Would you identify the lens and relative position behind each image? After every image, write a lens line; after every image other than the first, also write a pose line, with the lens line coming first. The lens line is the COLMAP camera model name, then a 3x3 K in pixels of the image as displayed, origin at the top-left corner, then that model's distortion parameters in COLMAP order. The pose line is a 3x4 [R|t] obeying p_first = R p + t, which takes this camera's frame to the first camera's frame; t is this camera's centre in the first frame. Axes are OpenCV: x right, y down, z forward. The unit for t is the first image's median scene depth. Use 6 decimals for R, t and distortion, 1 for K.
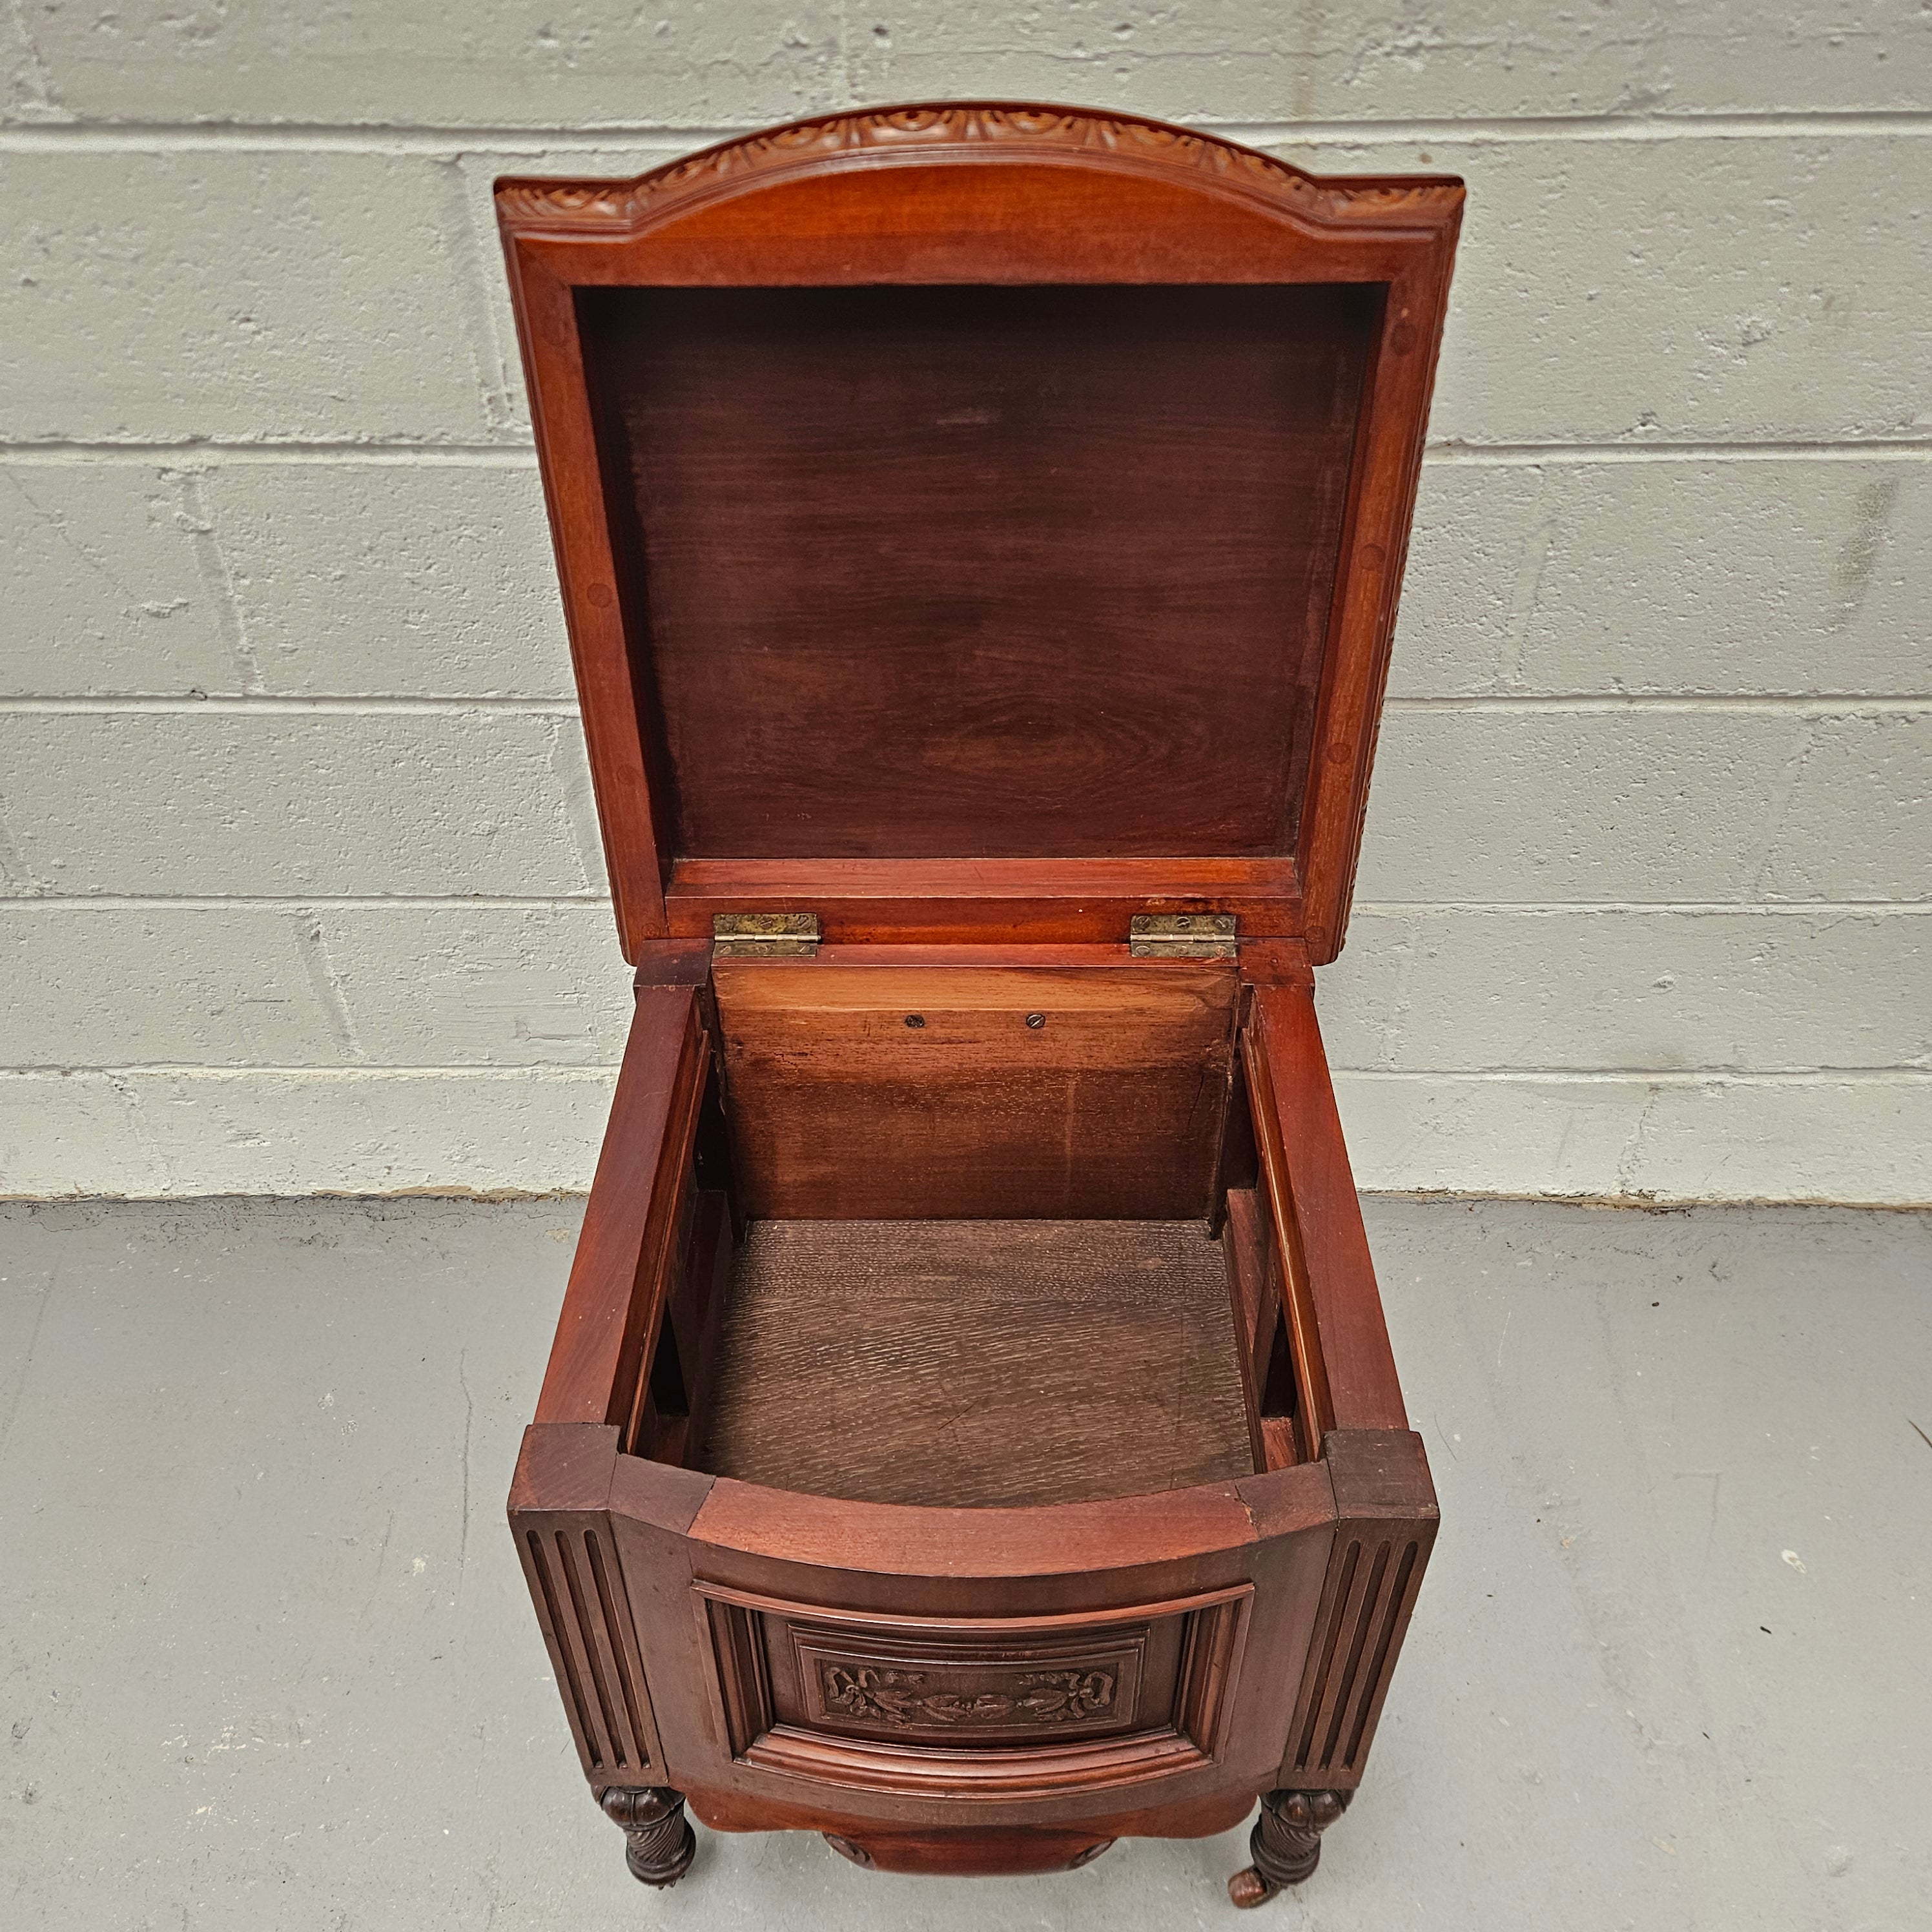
lens RADIAL K [[1771.1, 0, 964.4], [0, 1771.1, 965.6], [0, 0, 1]] dist [0.031270, 0.000000]
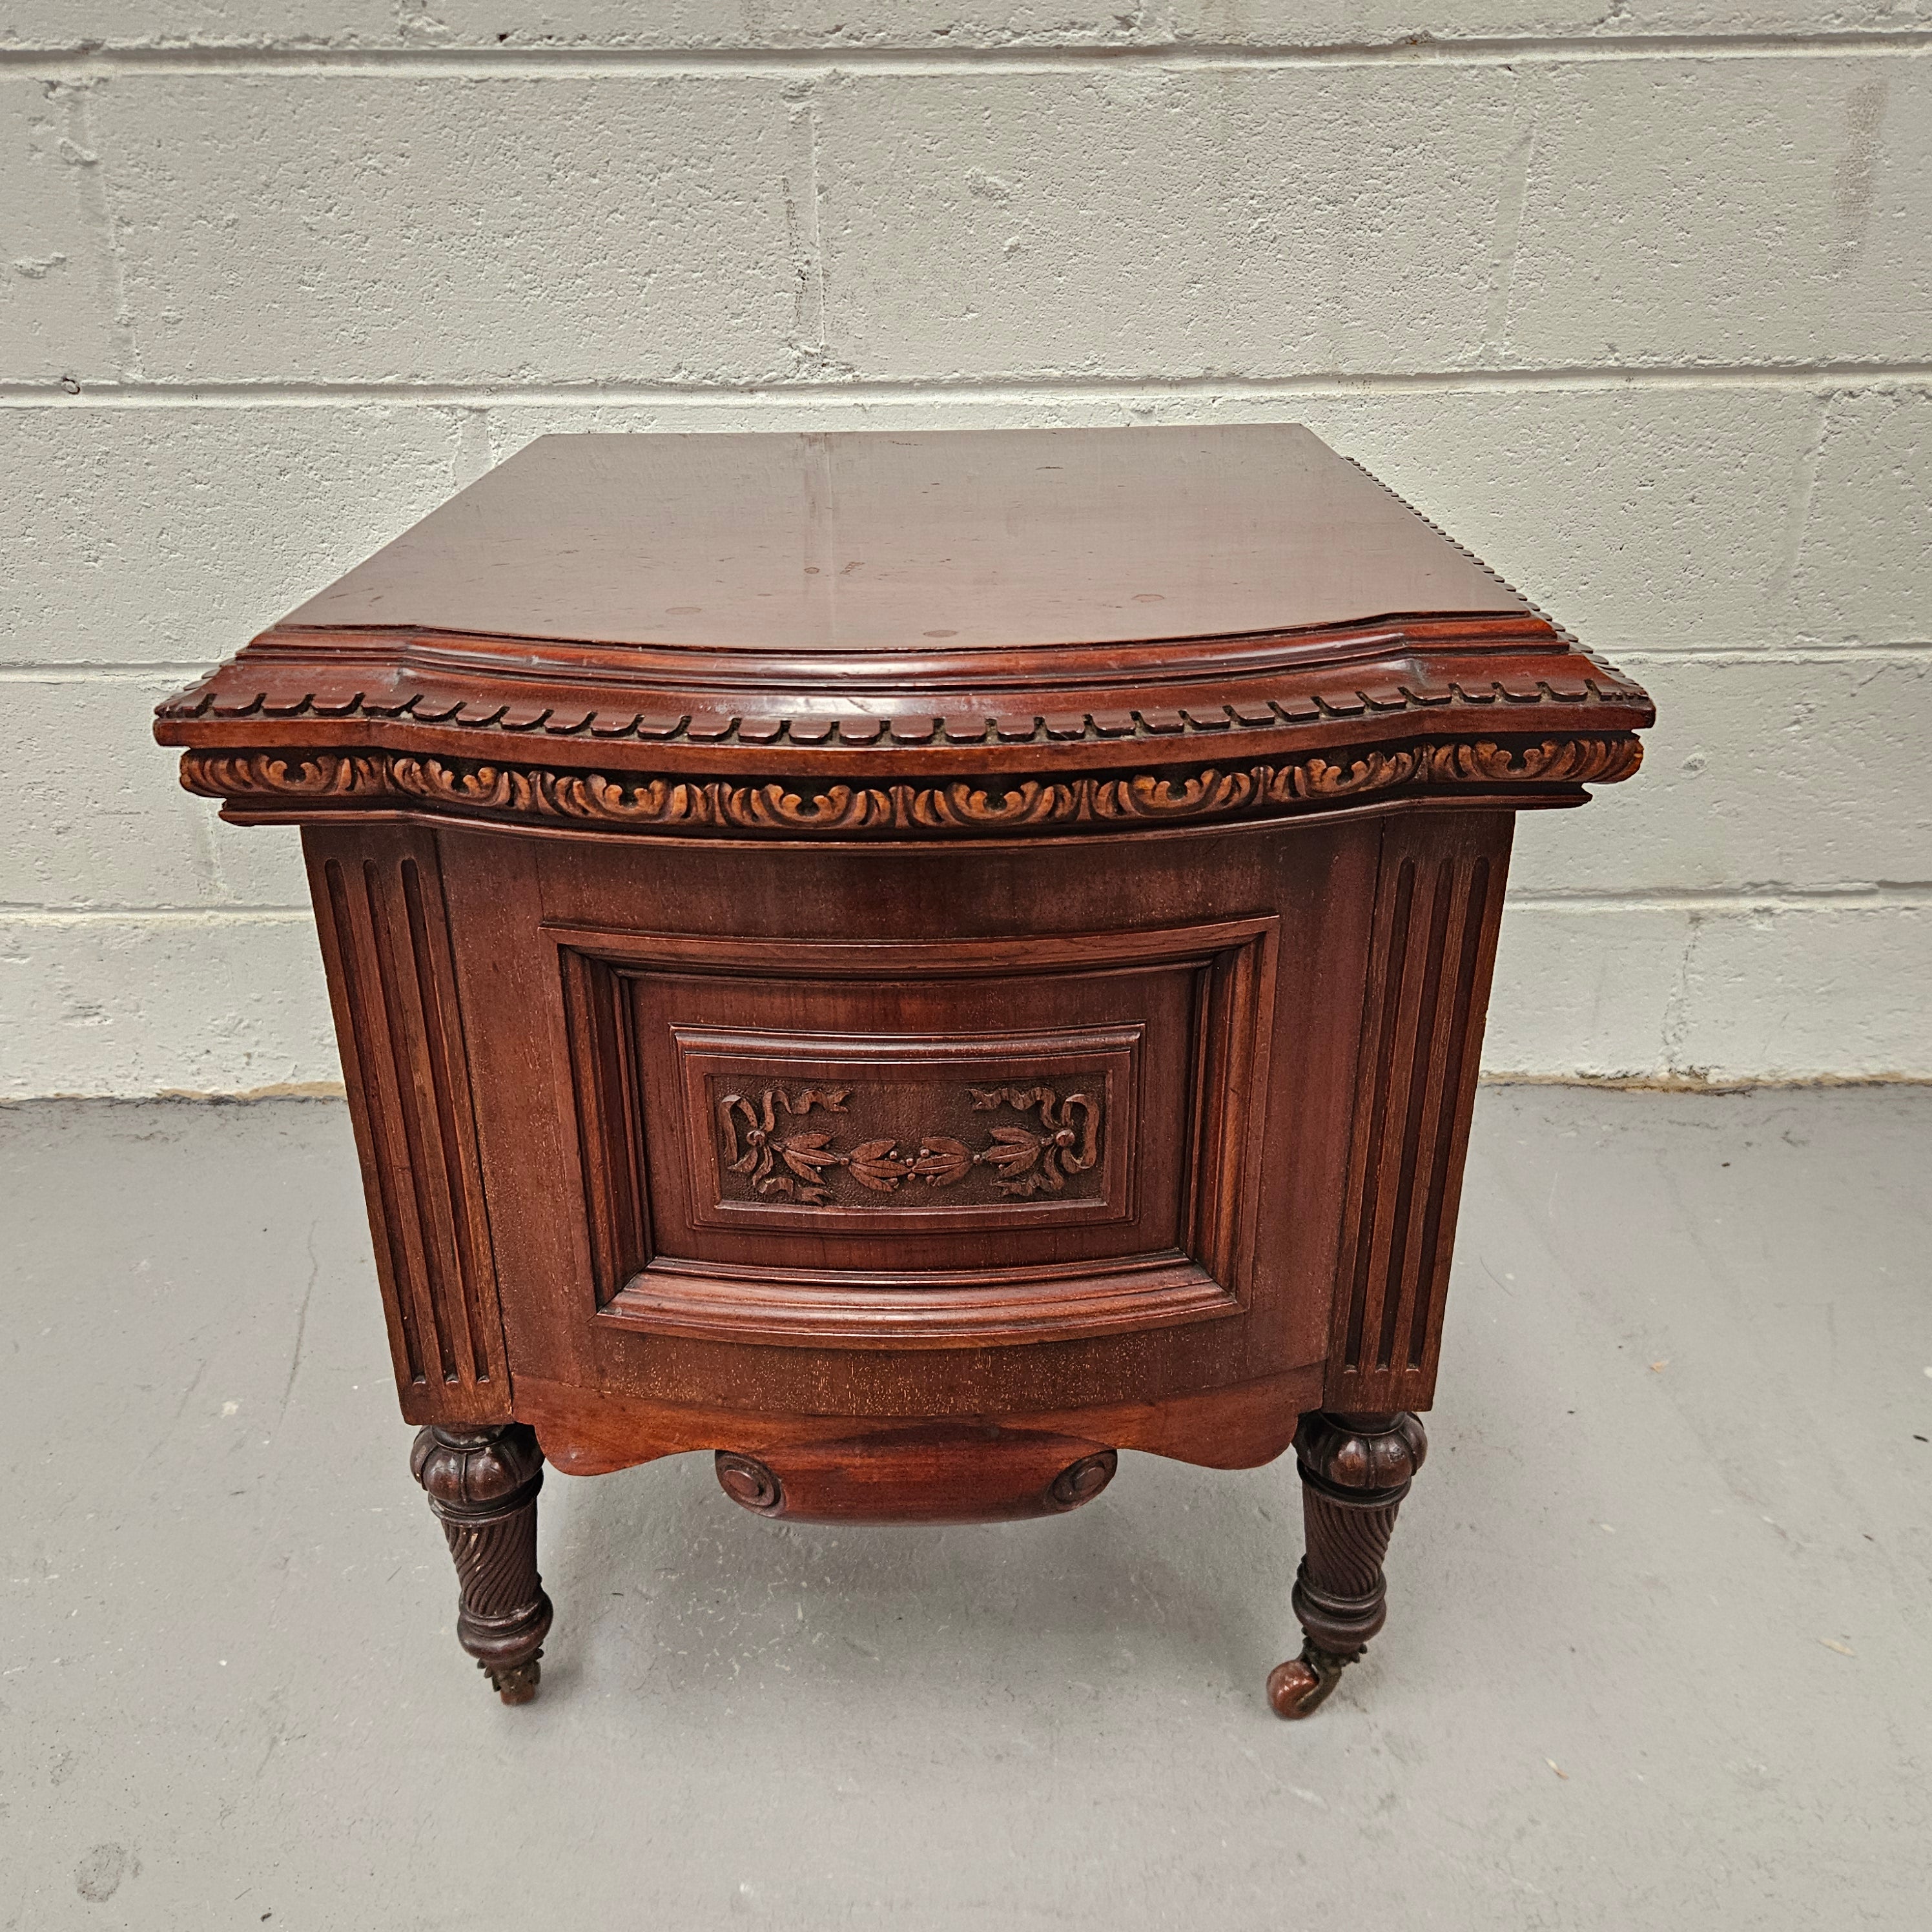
lens RADIAL K [[1771.1, 0, 950.6], [0, 1771.1, 973.7], [0, 0, 1]] dist [0.031270, 0.000000]
pose [[0.999868, -0.007613, 0.014367, 0.007107], [0.011115, 0.964938, -0.262242, 0.416181], [-0.011866, 0.262367, 0.964895, 0.202825]]
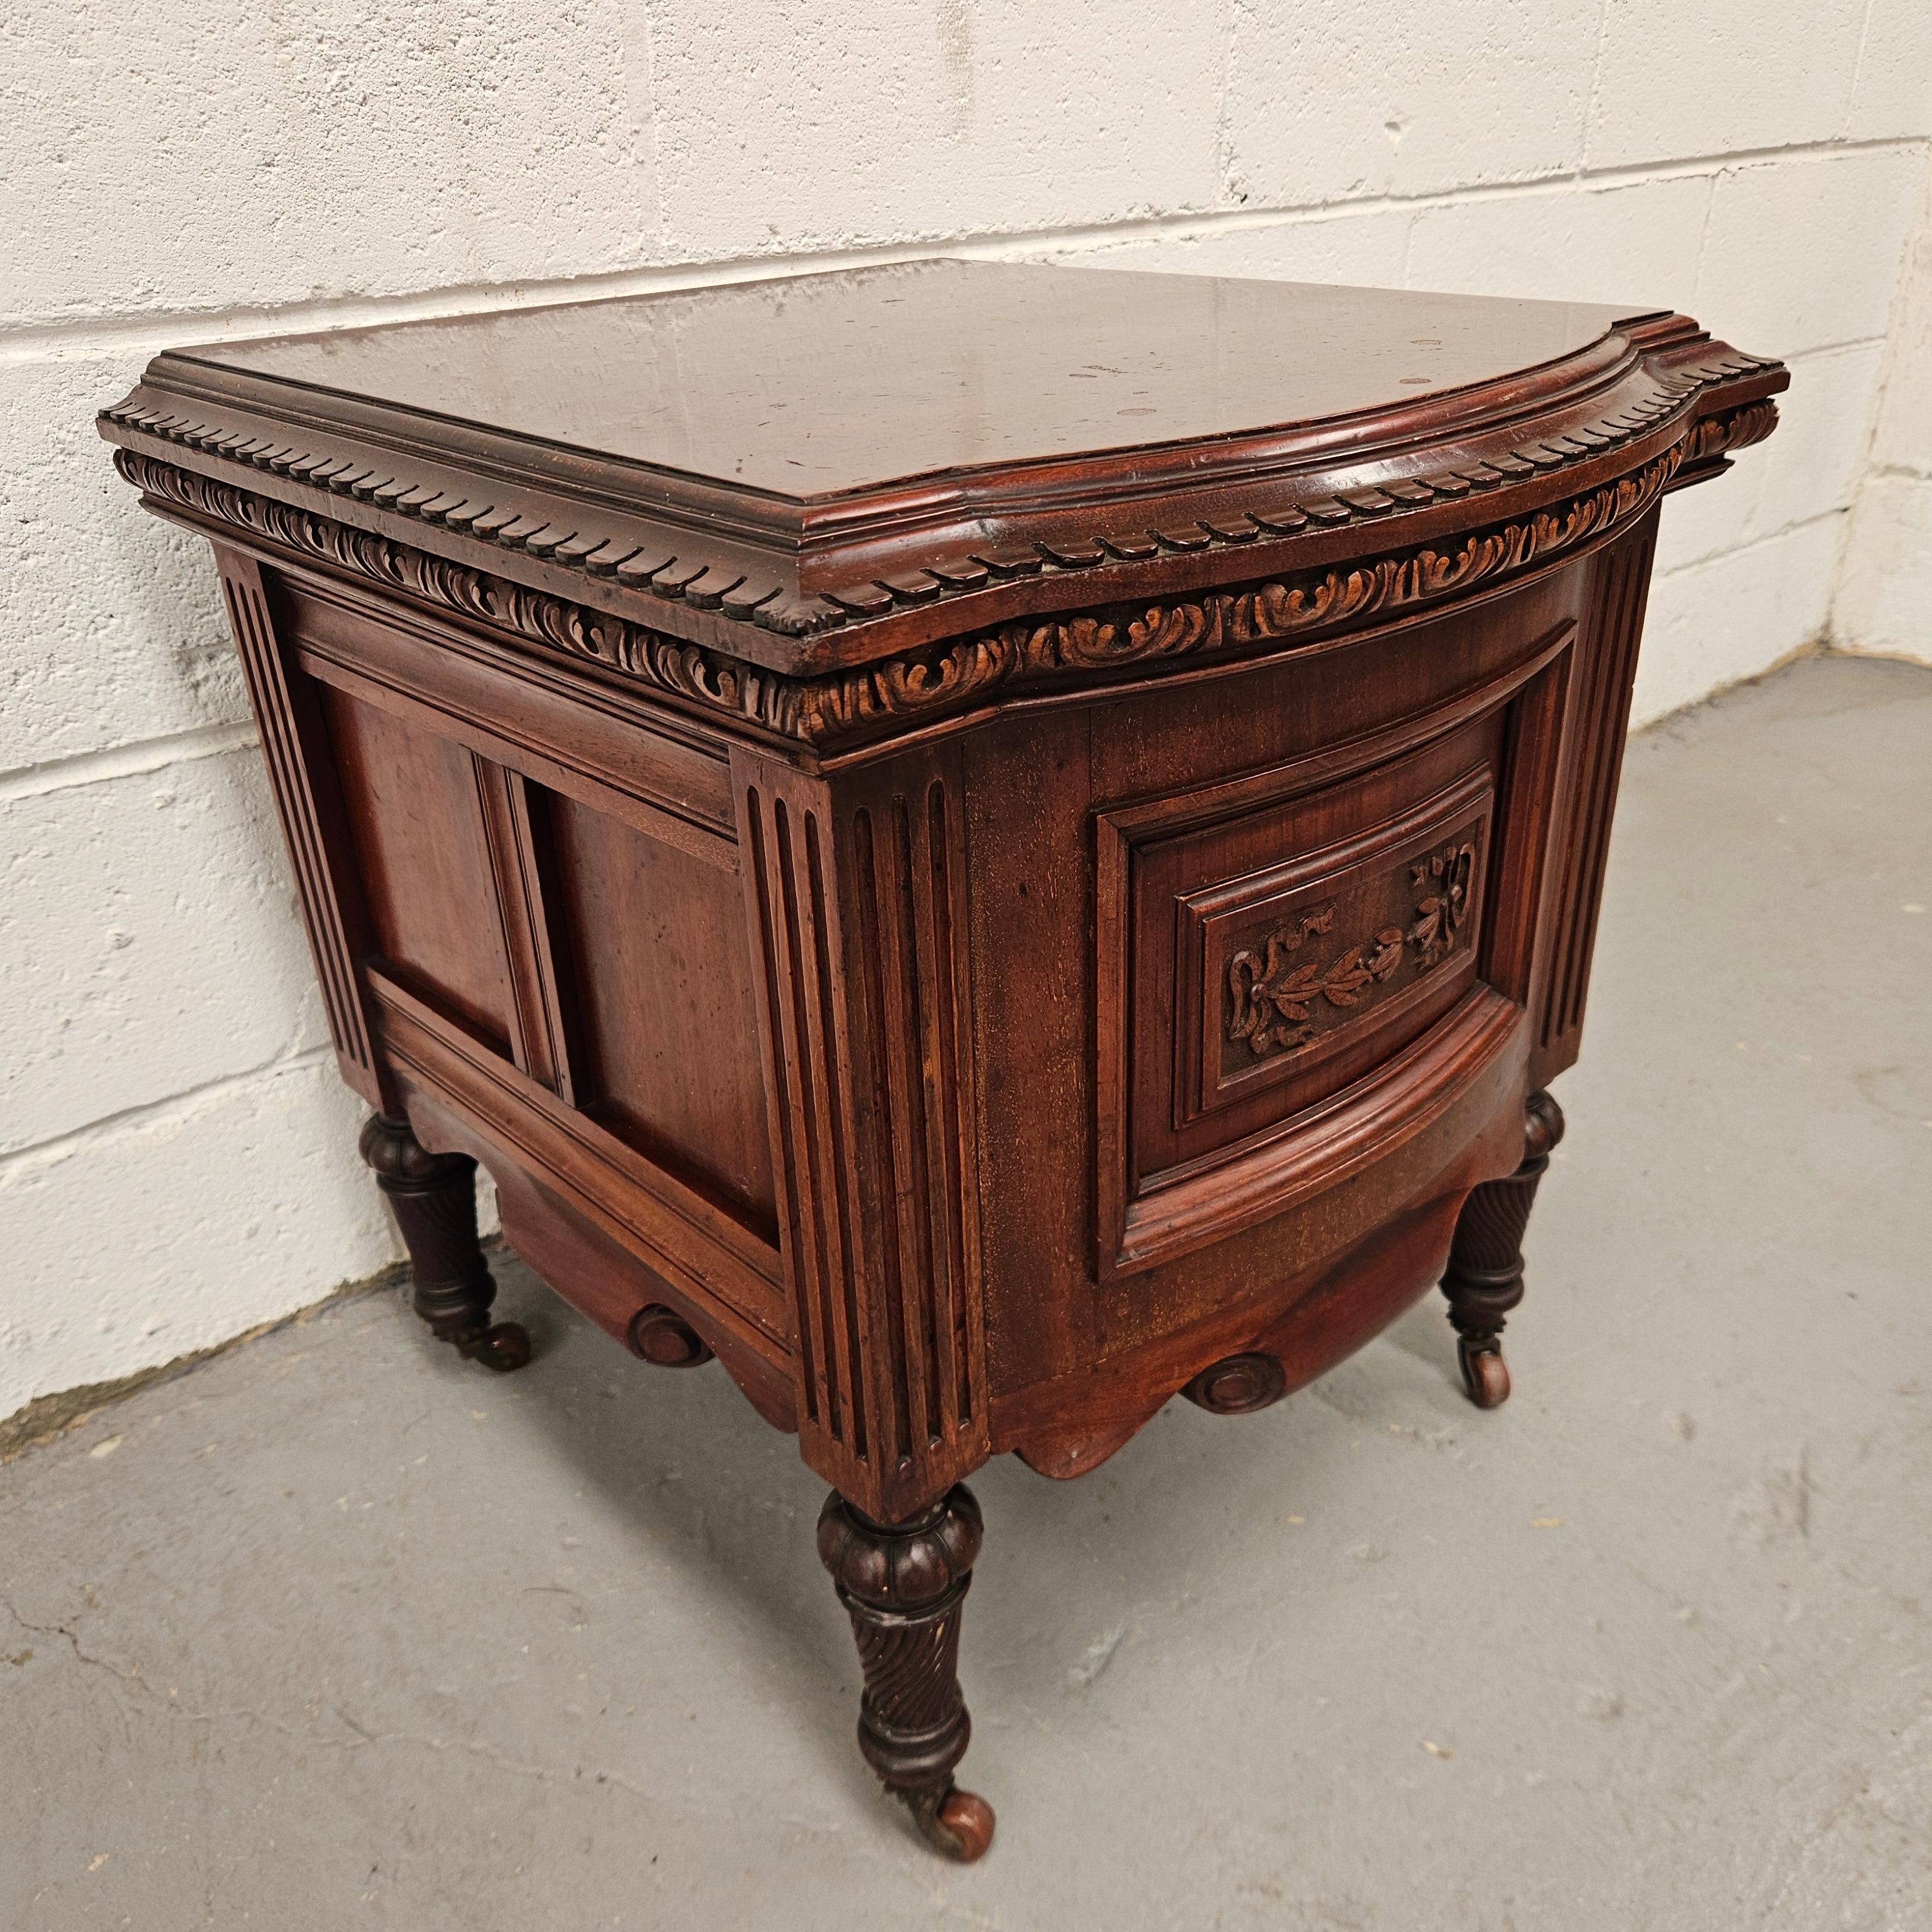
lens RADIAL K [[1771.1, 0, 996.0], [0, 1771.1, 946.8], [0, 0, 1]] dist [0.031270, 0.000000]
pose [[0.733386, -0.307768, 0.606155, -0.143862], [0.455280, 0.884516, -0.101740, 0.259237], [-0.504842, 0.350585, 0.788812, 0.463967]]
